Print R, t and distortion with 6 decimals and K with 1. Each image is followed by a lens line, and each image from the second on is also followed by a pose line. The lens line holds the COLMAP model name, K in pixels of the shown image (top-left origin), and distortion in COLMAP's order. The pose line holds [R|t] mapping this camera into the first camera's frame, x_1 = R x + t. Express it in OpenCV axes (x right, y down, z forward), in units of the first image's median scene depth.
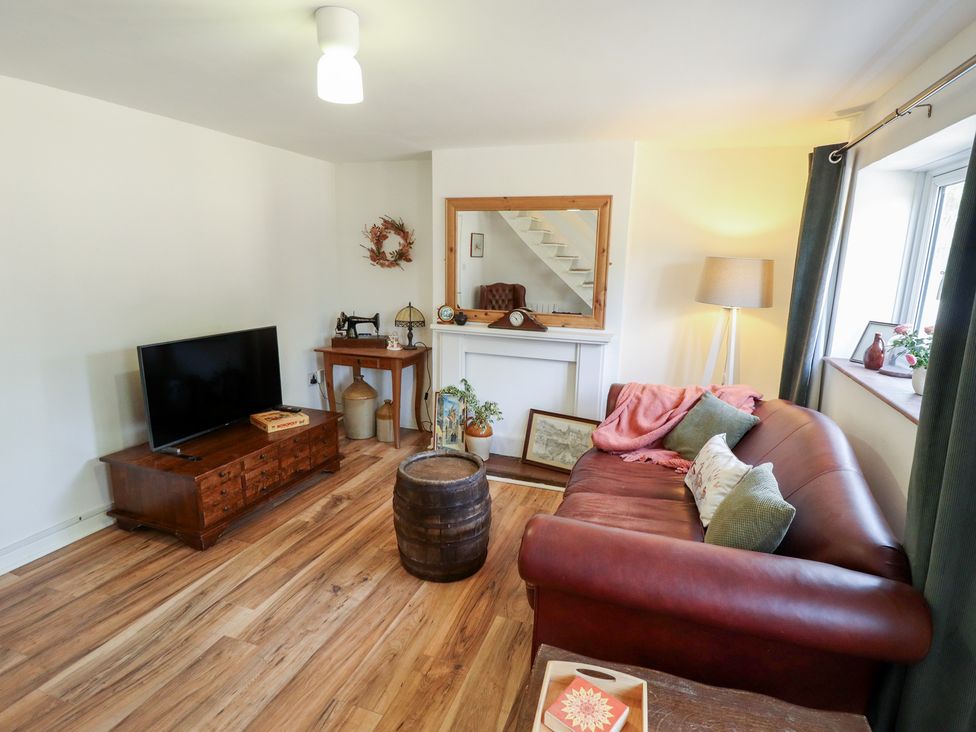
lens RADIAL K [[525.6, 0, 496.8], [0, 525.6, 367.5], [0, 0, 1]] dist [0.001527, -0.015144]
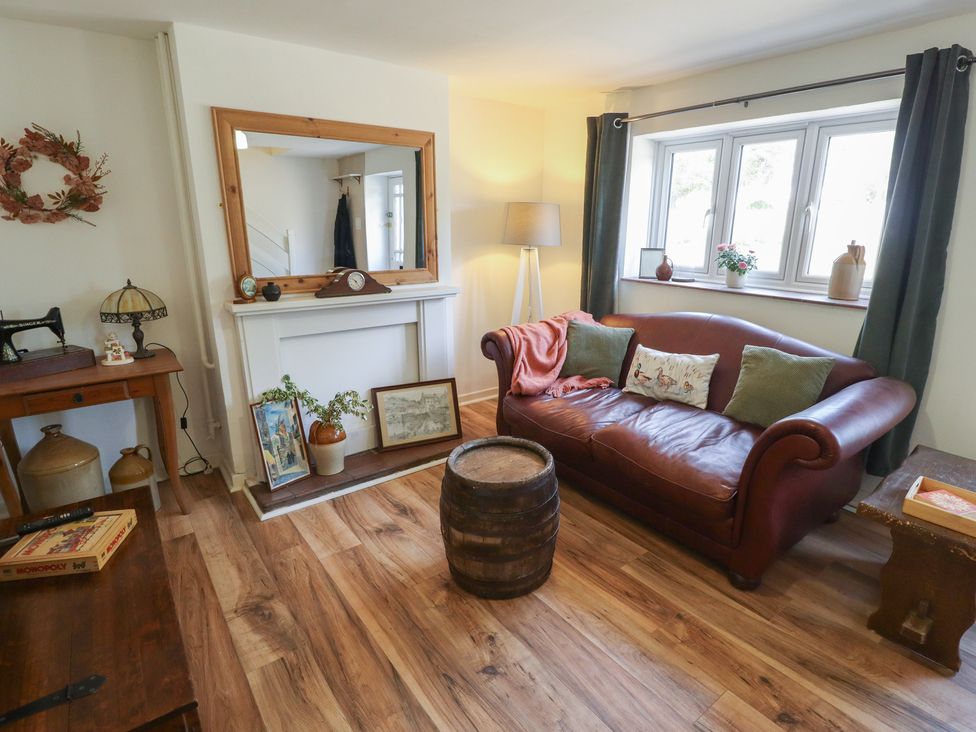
lens RADIAL K [[525.6, 0, 495.0], [0, 525.6, 369.7], [0, 0, 1]] dist [0.001527, -0.015144]
pose [[0.542843, -0.245092, 0.803275, -0.504375], [0.178618, 0.968279, 0.174731, -0.062795], [-0.820620, 0.048628, 0.569401, 0.371579]]
